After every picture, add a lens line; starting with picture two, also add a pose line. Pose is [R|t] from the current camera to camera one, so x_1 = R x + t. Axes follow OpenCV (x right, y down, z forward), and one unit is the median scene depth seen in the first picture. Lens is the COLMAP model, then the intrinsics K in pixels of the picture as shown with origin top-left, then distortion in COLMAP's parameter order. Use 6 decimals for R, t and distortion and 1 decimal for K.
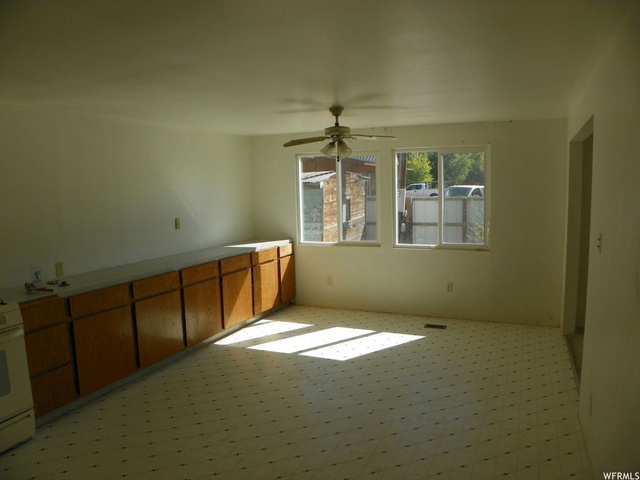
lens RADIAL K [[483.5, 0, 320.0], [0, 483.5, 240.0], [0, 0, 1]] dist [-0.143603, 0.081409]
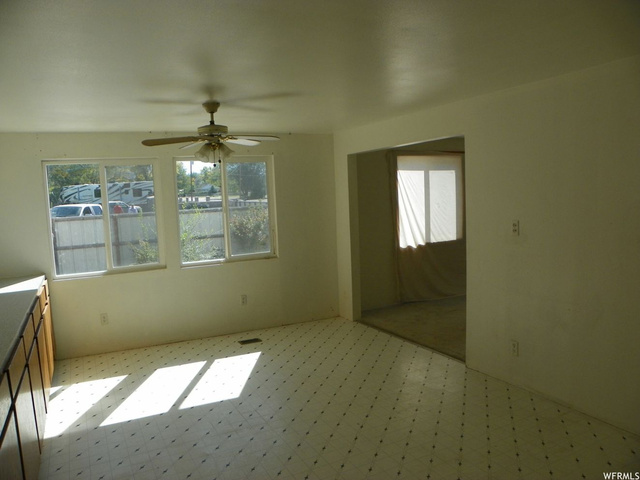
lens RADIAL K [[483.5, 0, 320.0], [0, 483.5, 240.0], [0, 0, 1]] dist [-0.143603, 0.081409]
pose [[0.647806, -0.084917, 0.757058, -0.383147], [0.114139, 0.993370, 0.013756, -0.019137], [-0.753206, 0.077499, 0.653203, 0.247615]]
